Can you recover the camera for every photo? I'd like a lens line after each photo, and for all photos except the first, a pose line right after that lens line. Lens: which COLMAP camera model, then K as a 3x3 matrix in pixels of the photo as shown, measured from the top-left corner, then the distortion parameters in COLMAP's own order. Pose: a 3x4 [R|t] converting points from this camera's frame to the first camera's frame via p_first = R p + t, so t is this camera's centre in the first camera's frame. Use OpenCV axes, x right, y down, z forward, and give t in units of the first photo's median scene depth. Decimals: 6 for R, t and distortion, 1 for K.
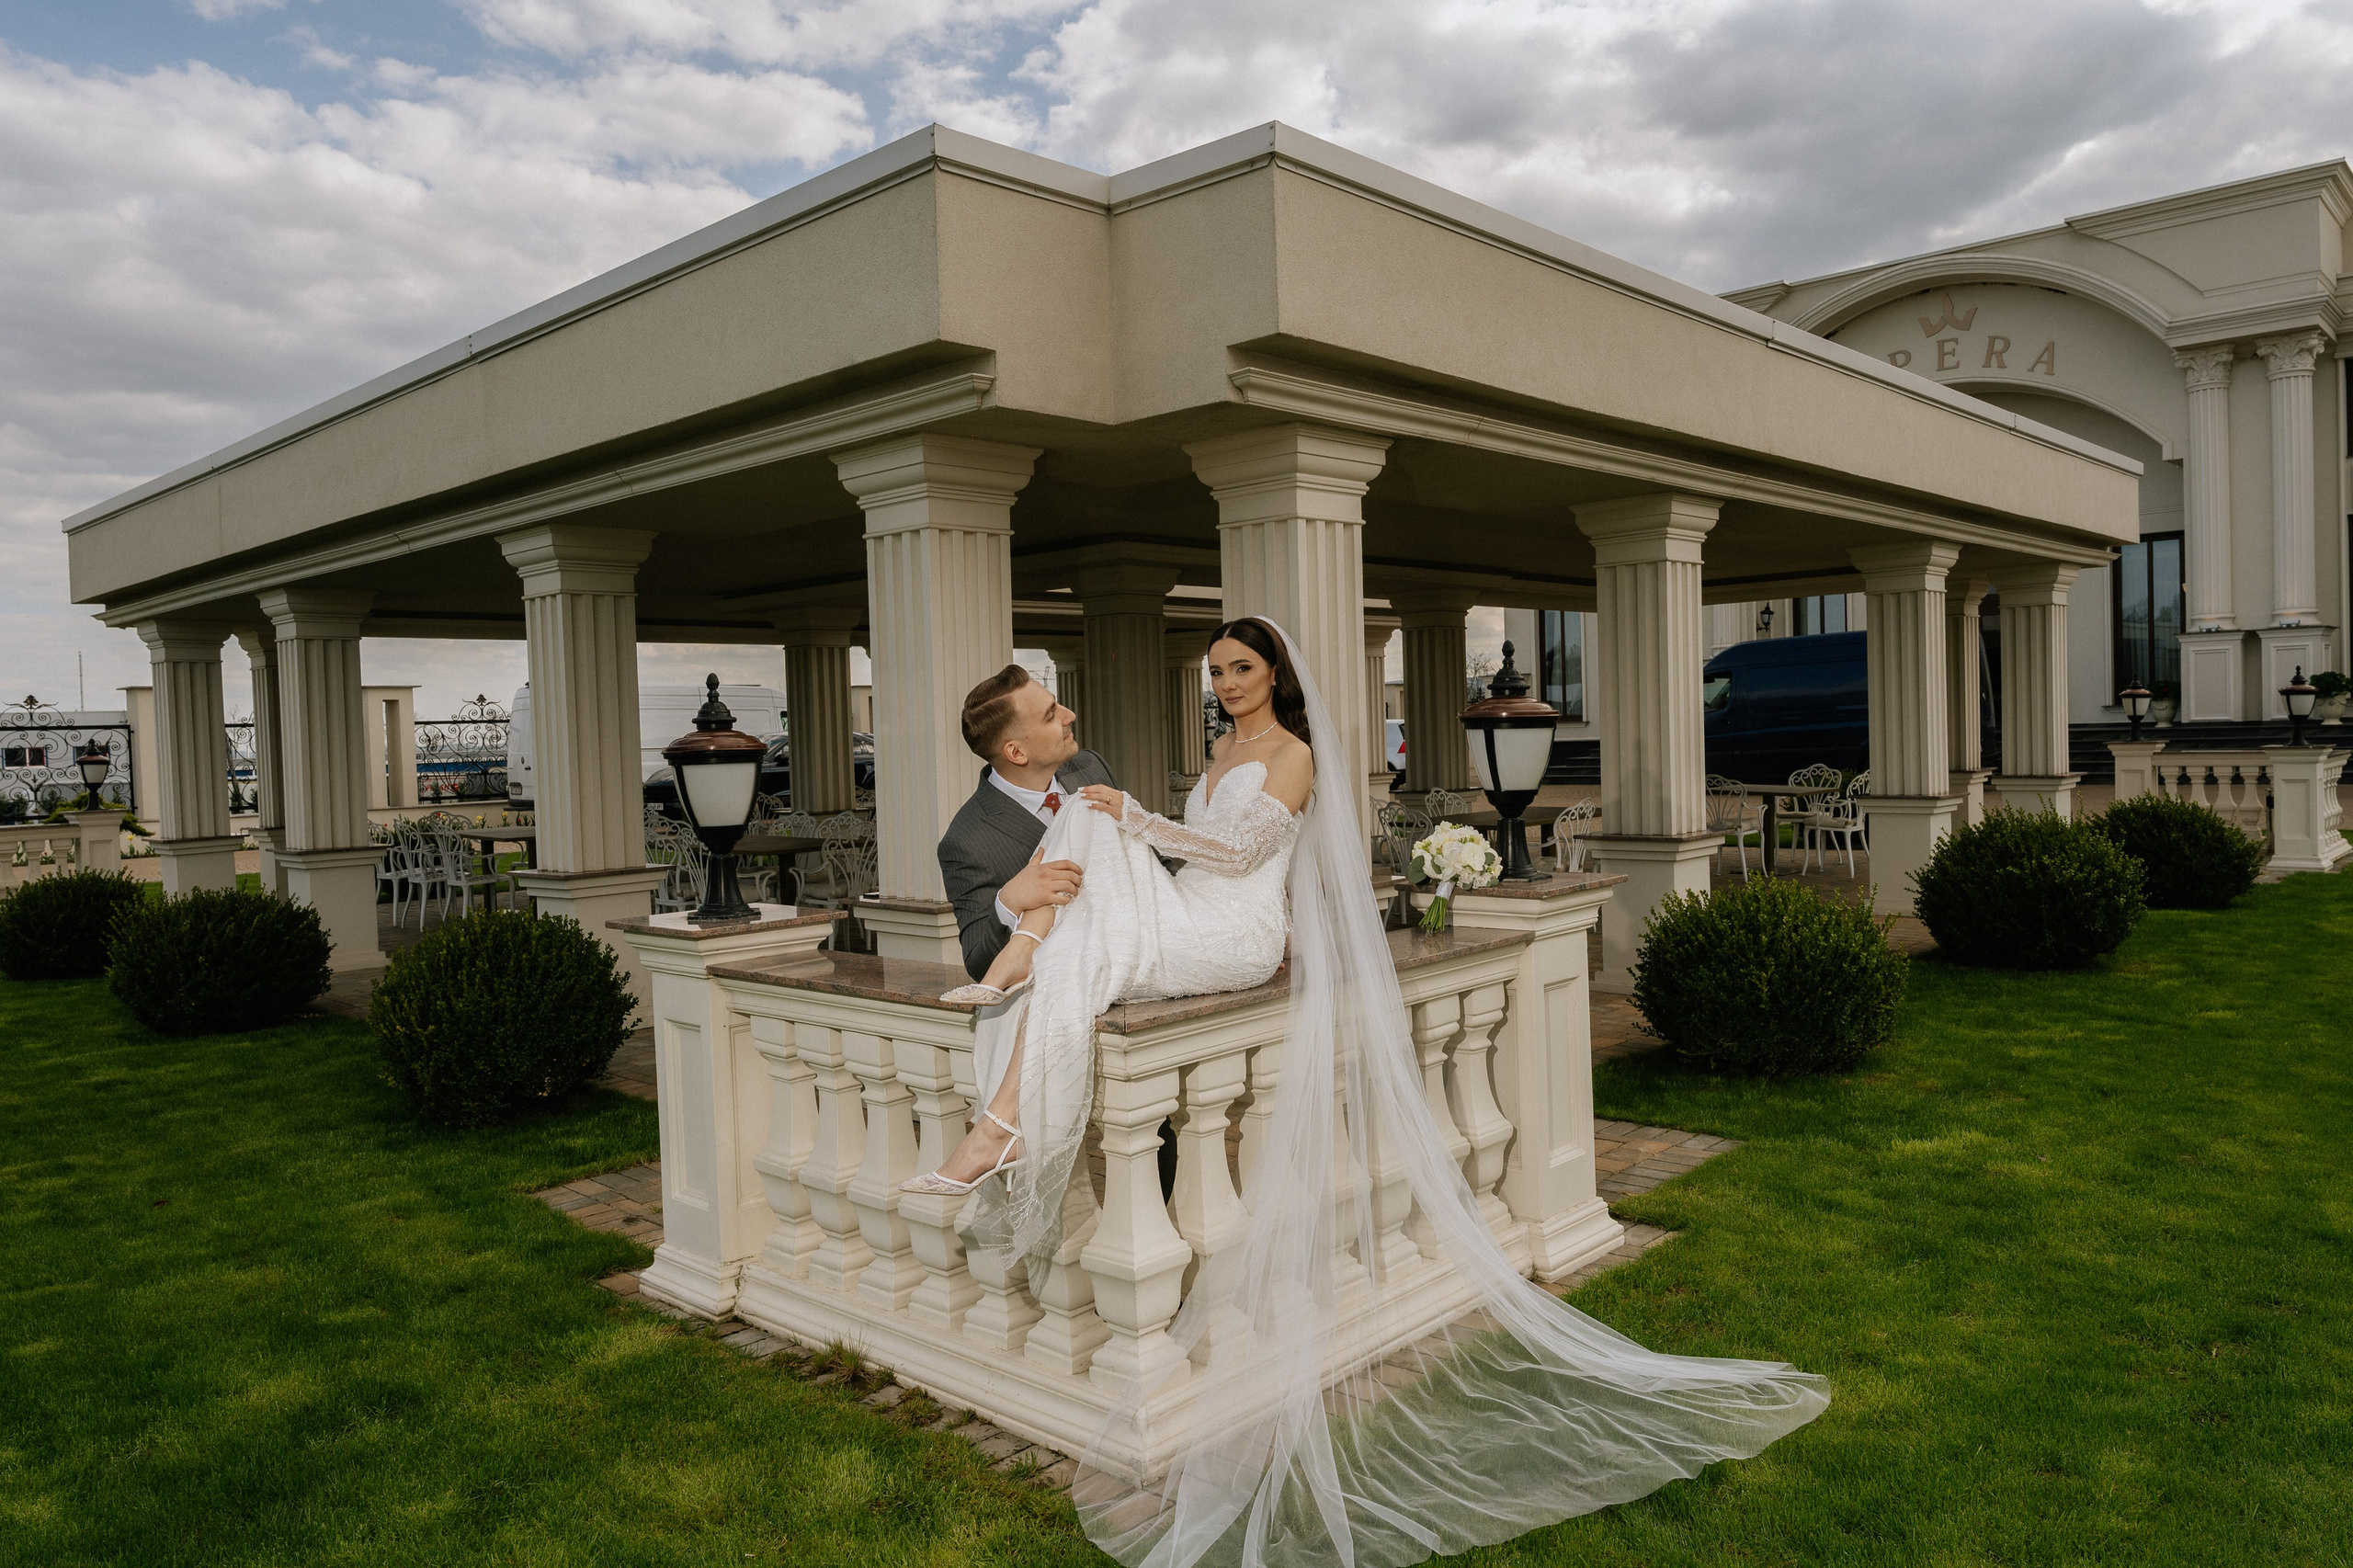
lens RADIAL K [[1578.7, 0, 1185.4], [0, 1578.7, 771.5], [0, 0, 1]] dist [-0.004971, -0.002566]
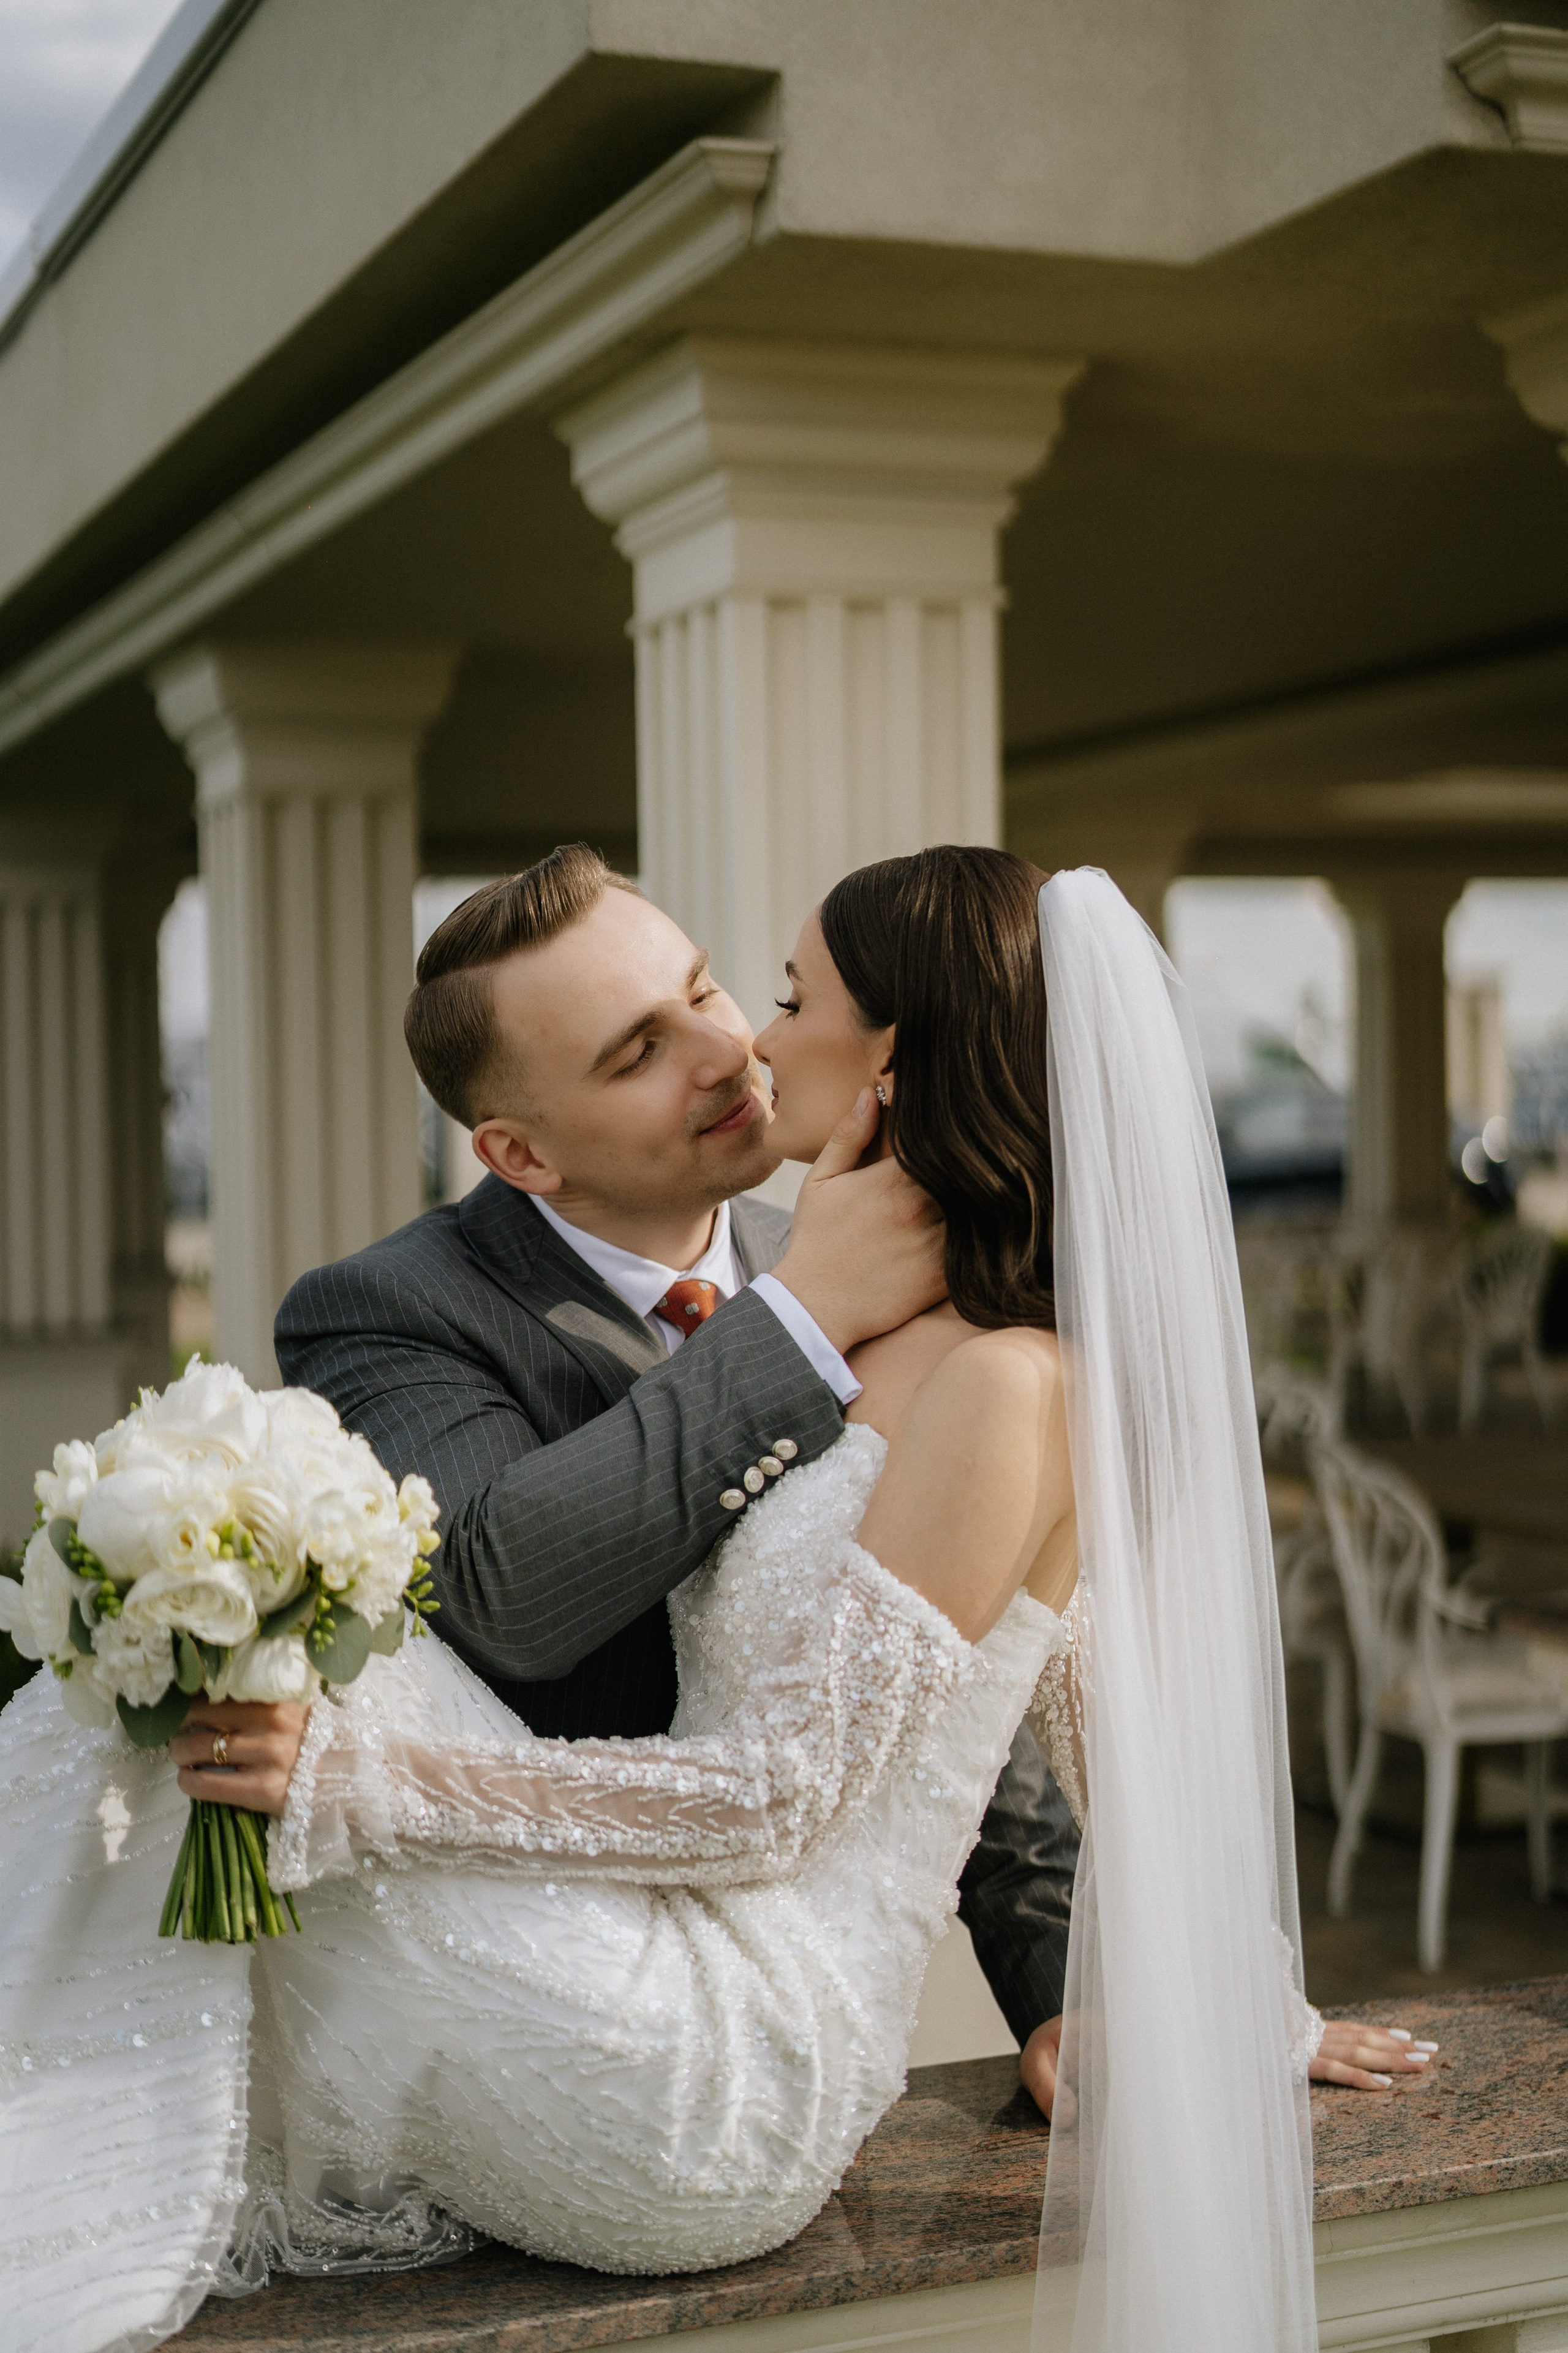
lens RADIAL K [[3392.9, 0, 735.9], [0, 3392.9, 1119.5], [0, 0, 1]] dist [0.007615, 0.046412]
pose [[0.903624, 0.013921, -0.428101, 0.196053], [-0.018943, 0.999793, -0.007473, -0.030108], [0.427908, 0.014862, 0.903700, 0.324321]]
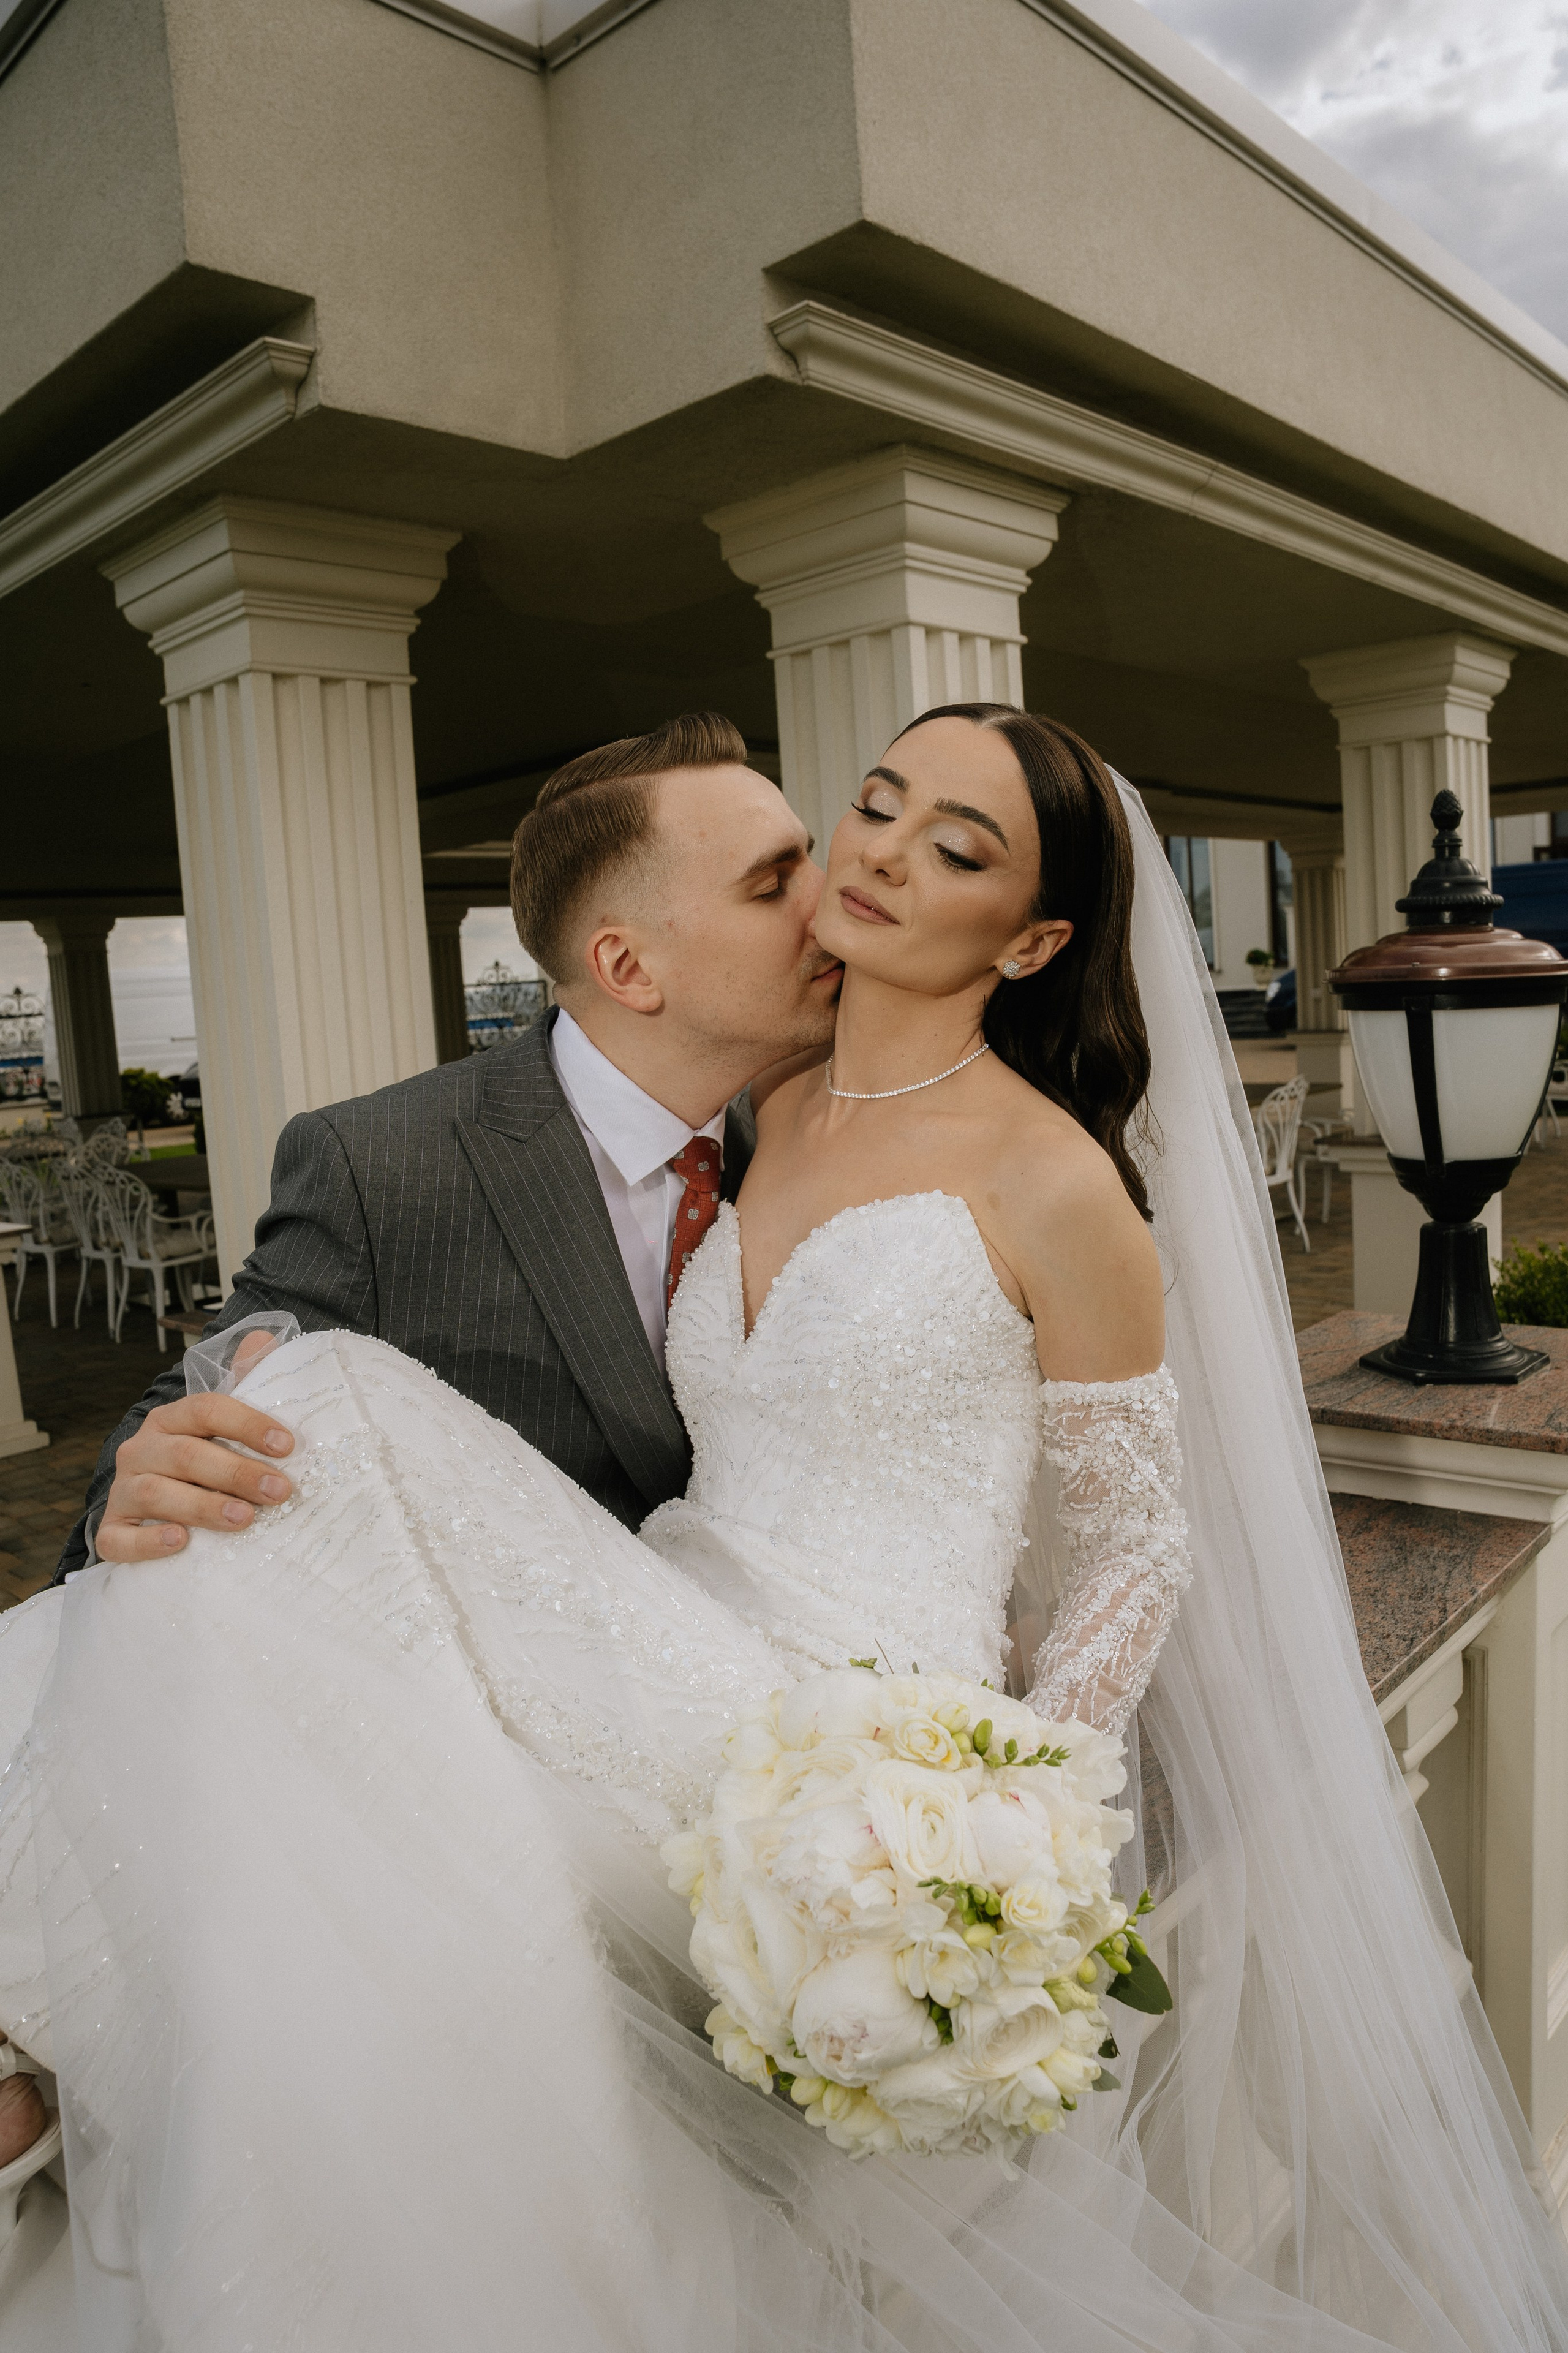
lens RADIAL K [[1638.0, 0, 781.4], [0, 1638.0, 1186.8], [0, 0, 1]] dist [-0.173269, 0.129431]
pose [[0.999410, -0.033700, -0.006616, 0.025828], [0.034169, 0.995089, 0.092900, -0.020018], [0.003452, -0.093072, 0.995653, 0.470706]]
